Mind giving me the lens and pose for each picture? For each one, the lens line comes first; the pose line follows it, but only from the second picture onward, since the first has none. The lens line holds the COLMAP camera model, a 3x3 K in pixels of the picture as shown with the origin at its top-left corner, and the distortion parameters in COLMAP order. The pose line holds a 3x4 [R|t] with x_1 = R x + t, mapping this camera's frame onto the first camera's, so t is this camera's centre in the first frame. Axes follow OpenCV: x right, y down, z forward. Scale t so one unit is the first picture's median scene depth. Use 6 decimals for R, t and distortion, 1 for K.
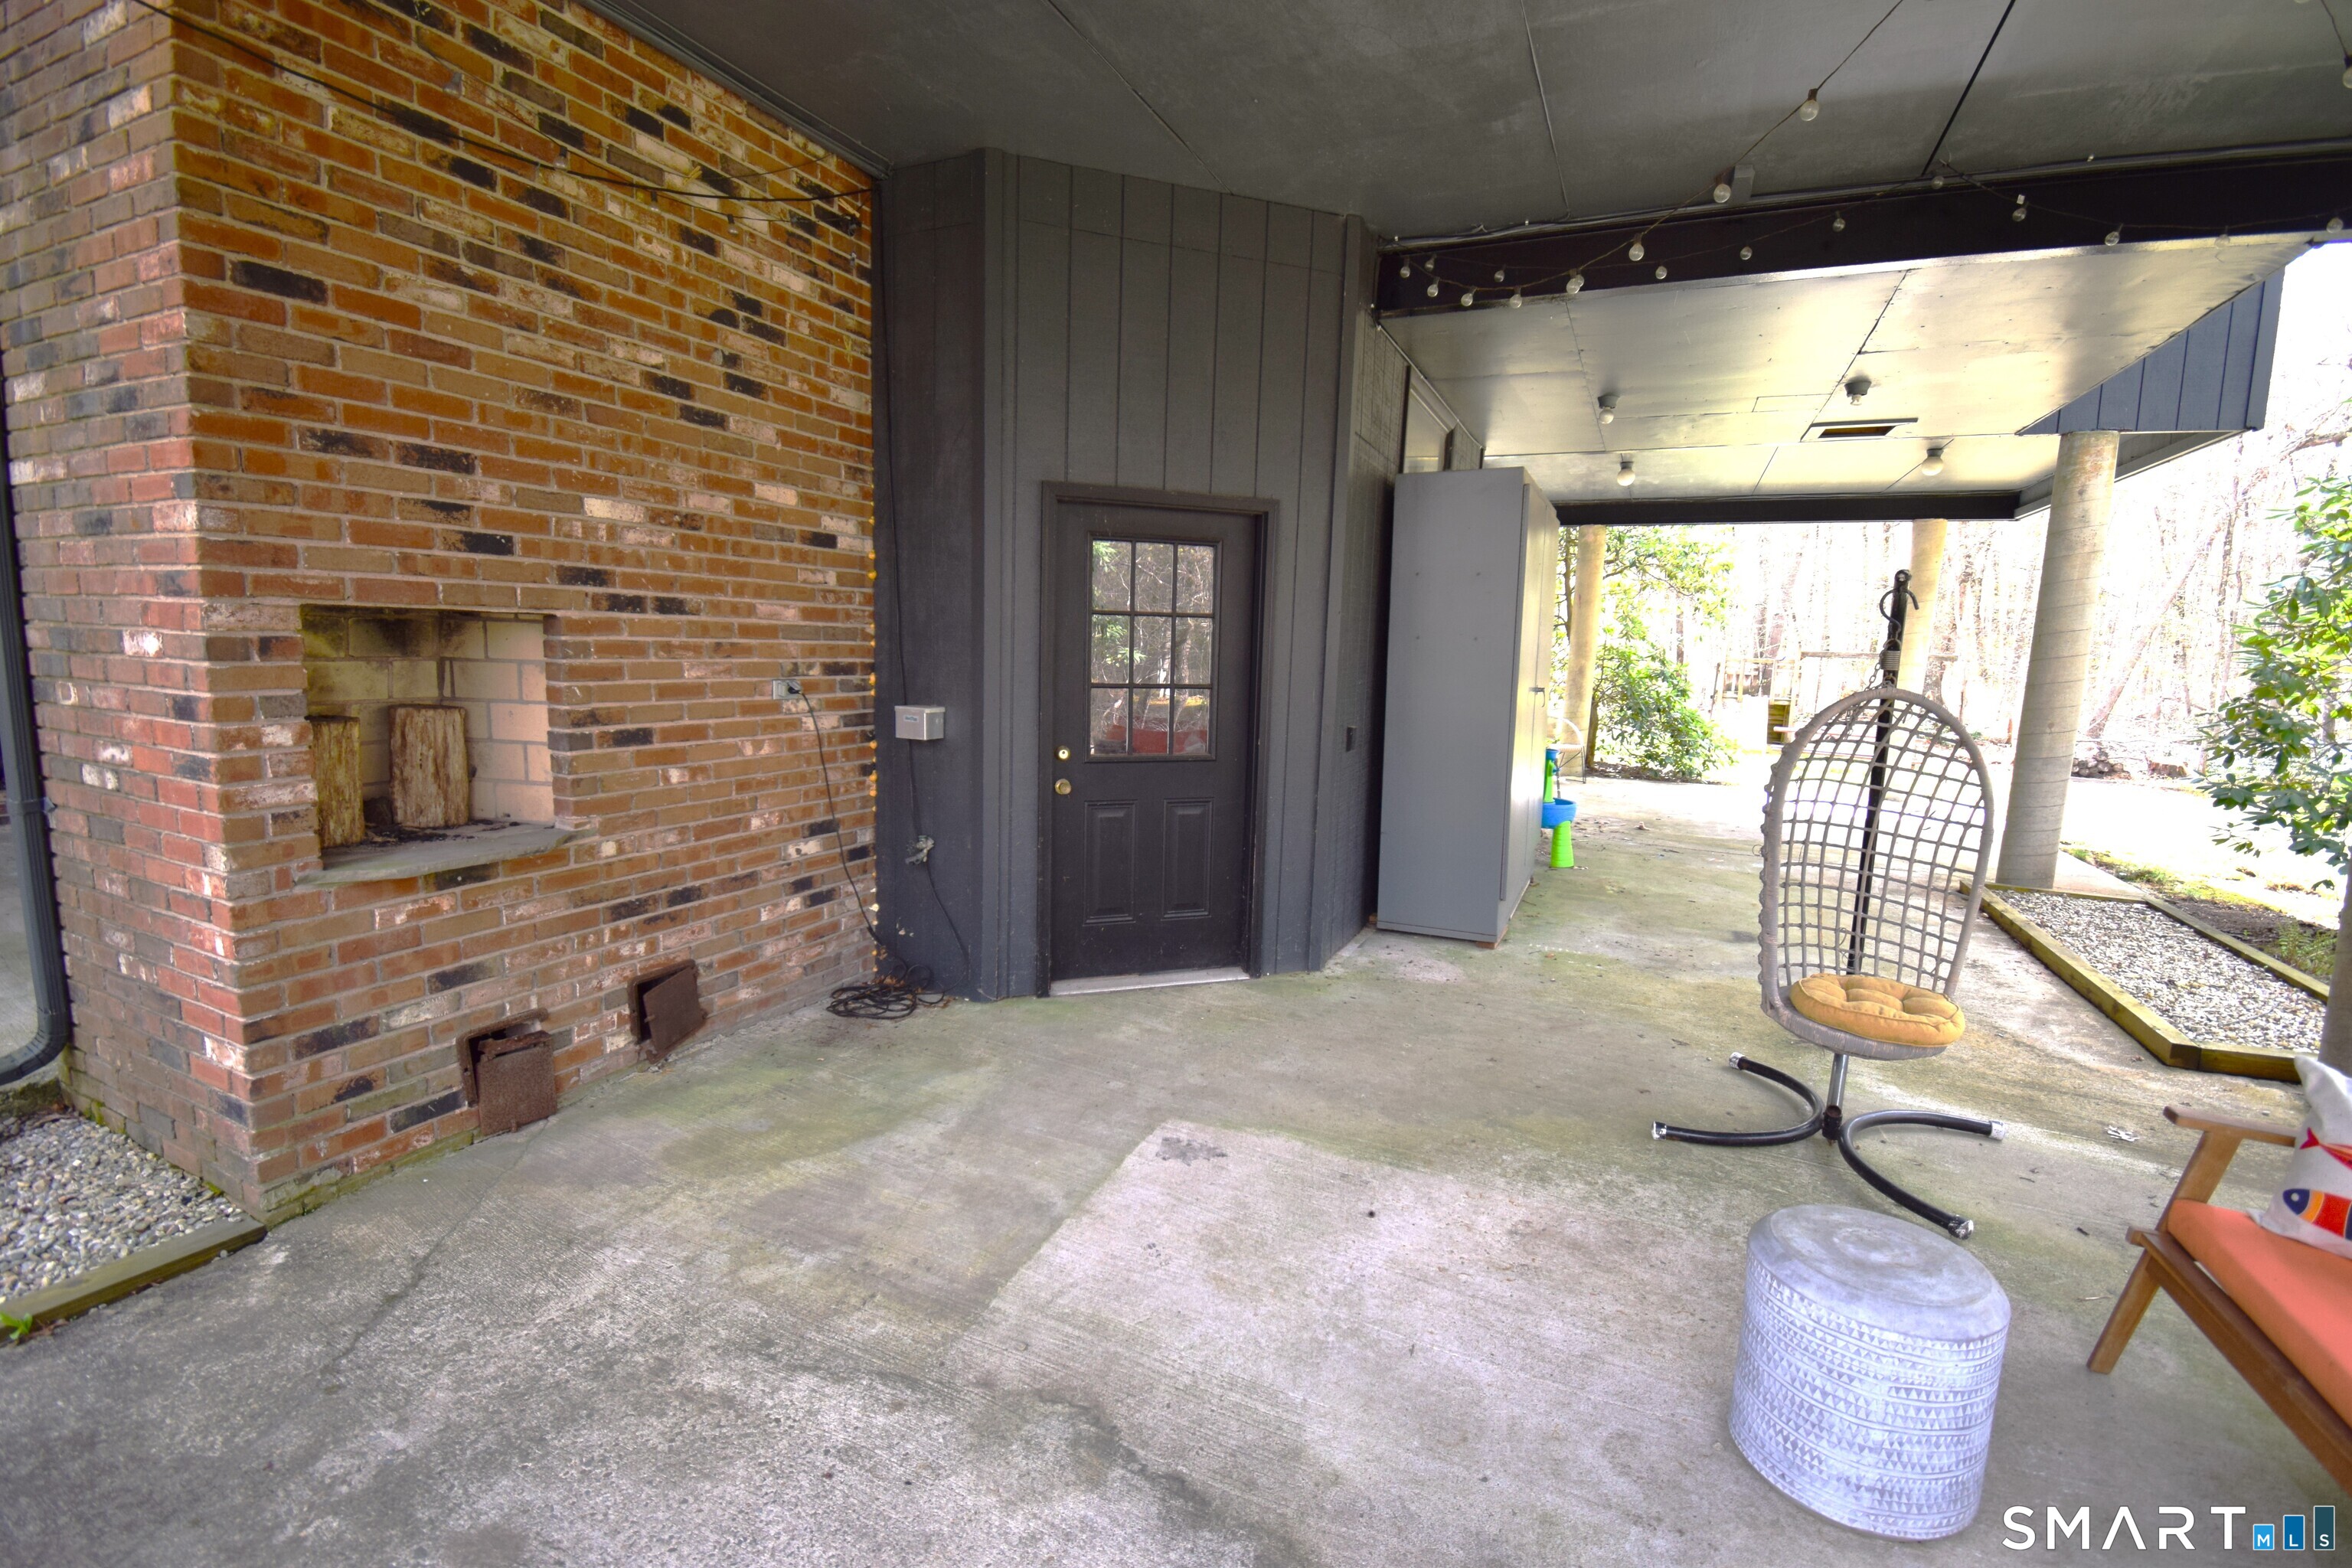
lens RADIAL K [[1029.7, 0, 1176.0], [0, 1029.7, 784.0], [0, 0, 1]] dist [-0.000390, -0.000083]
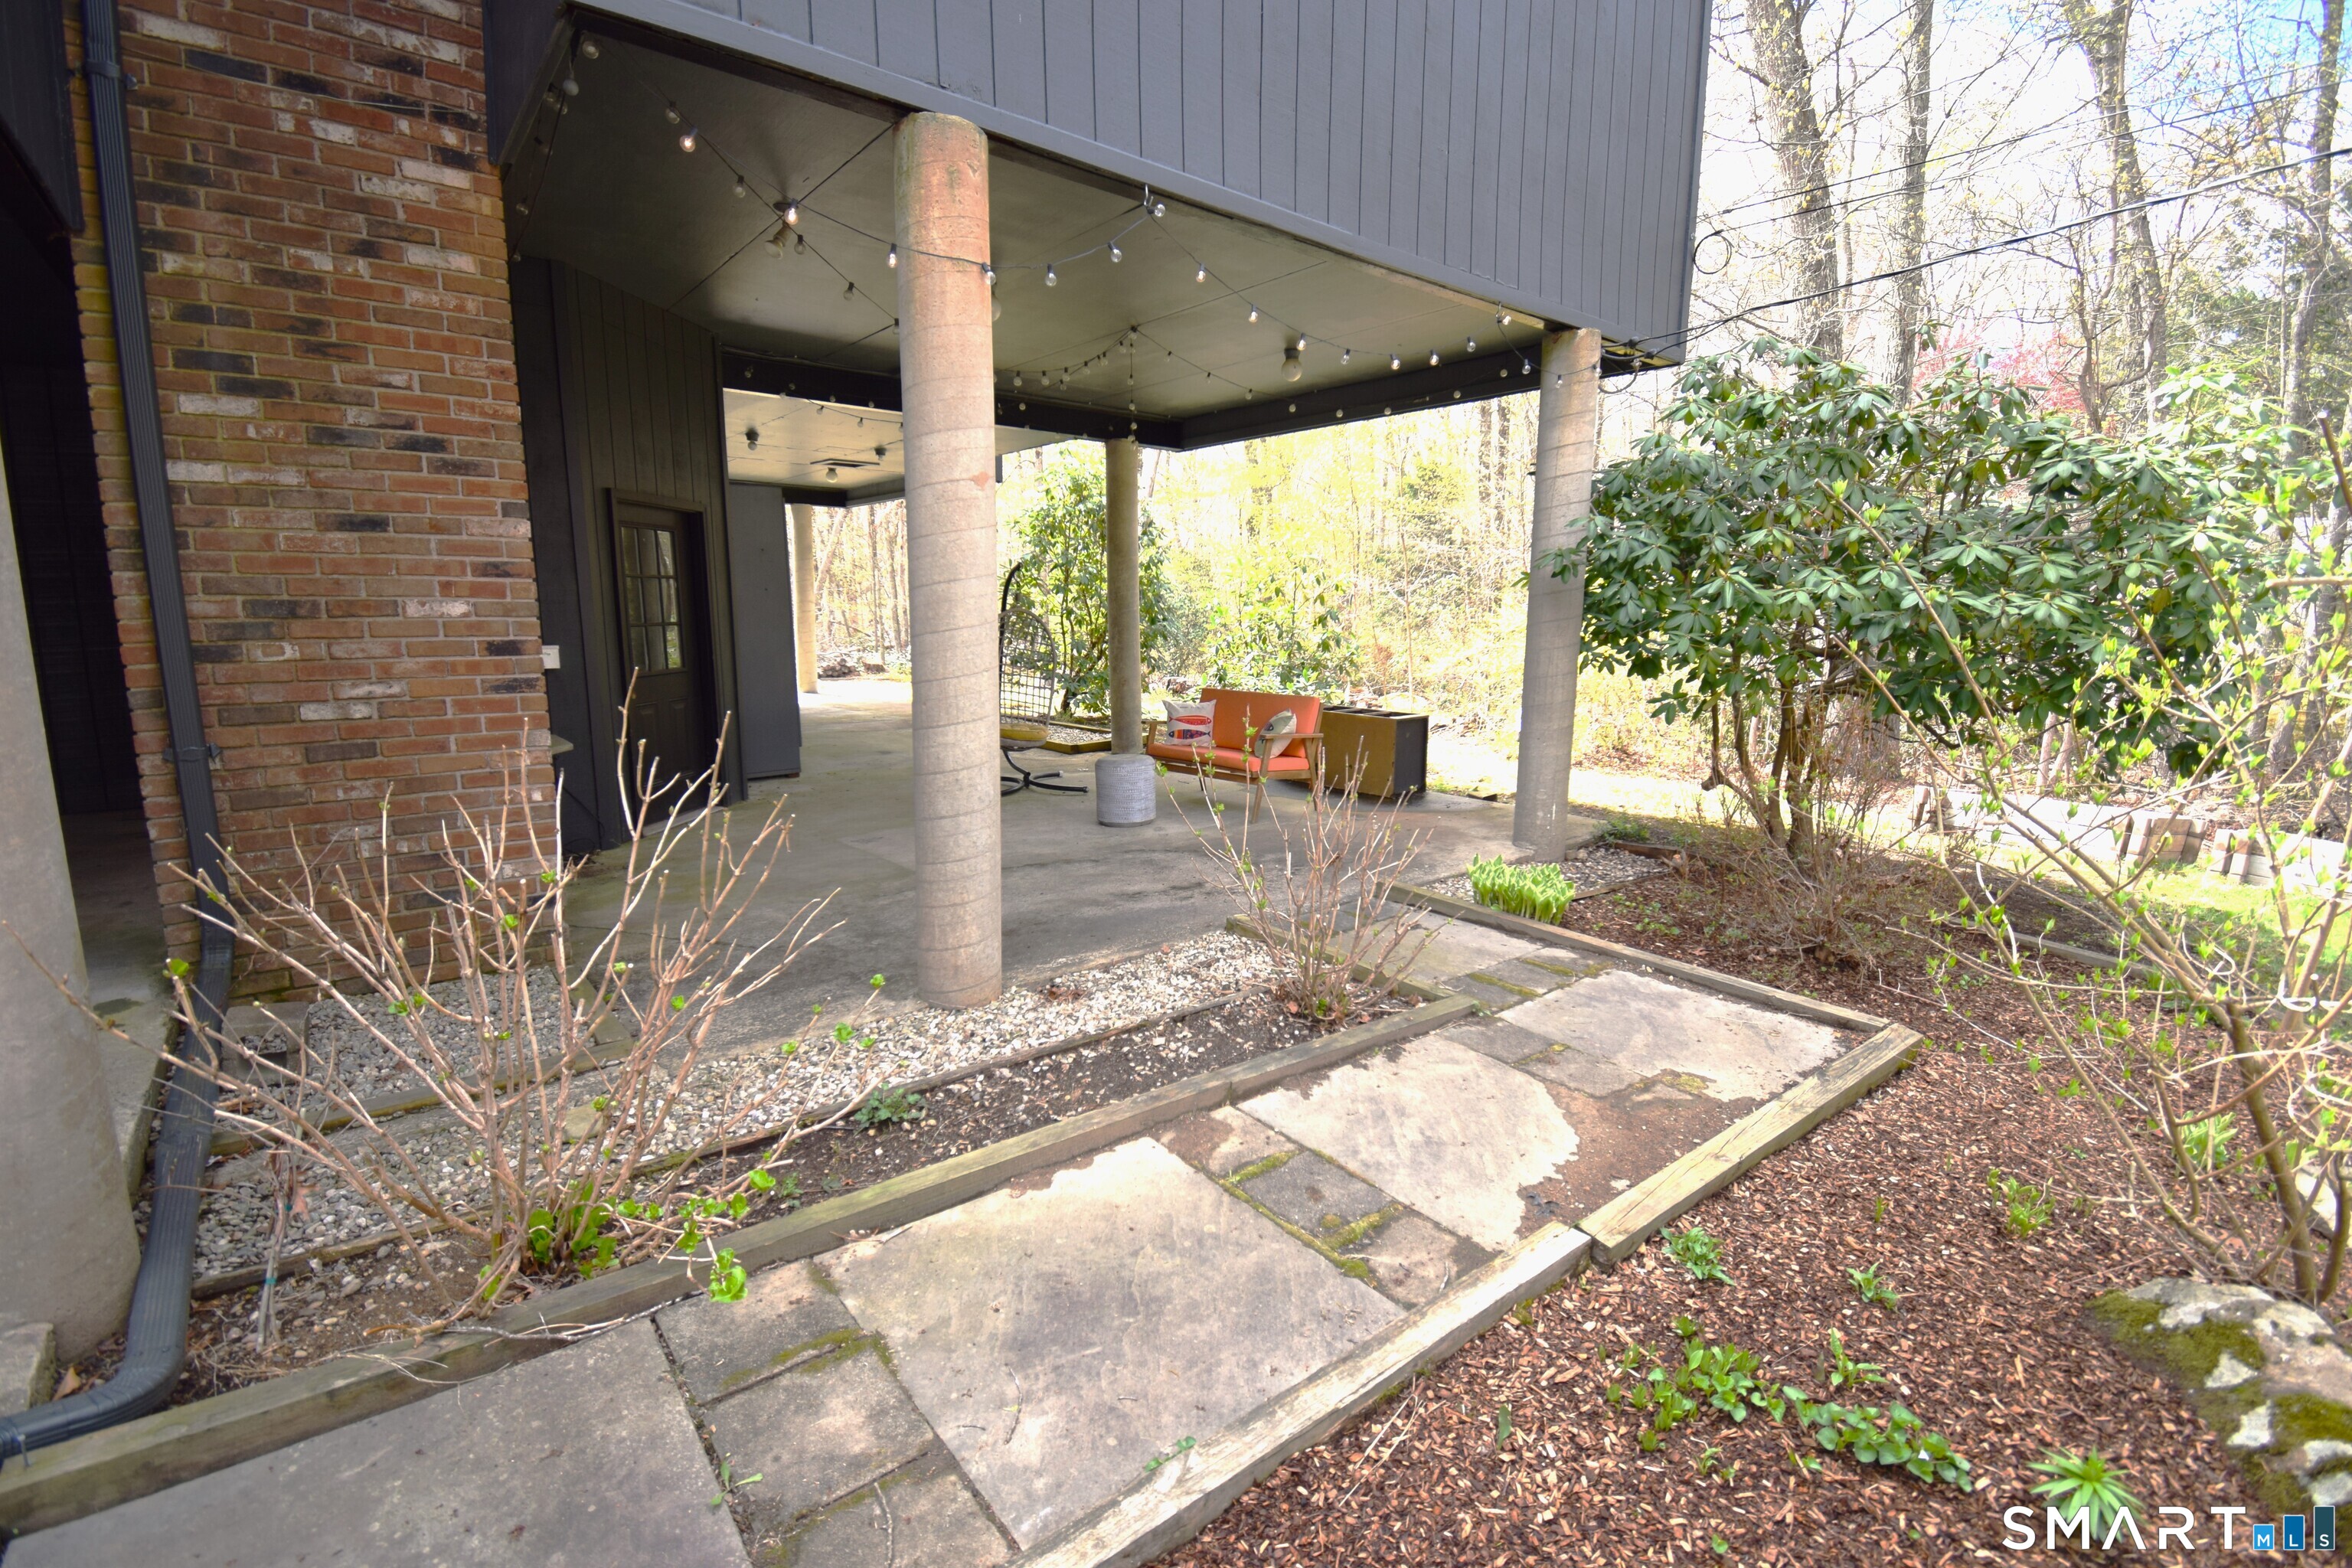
lens RADIAL K [[1029.7, 0, 1176.0], [0, 1029.7, 784.0], [0, 0, 1]] dist [-0.000390, -0.000083]
pose [[0.438951, -0.180683, 0.880157, -1.068145], [0.130471, 0.982008, 0.136523, 0.028282], [-0.888988, 0.054908, 0.454627, -0.355401]]
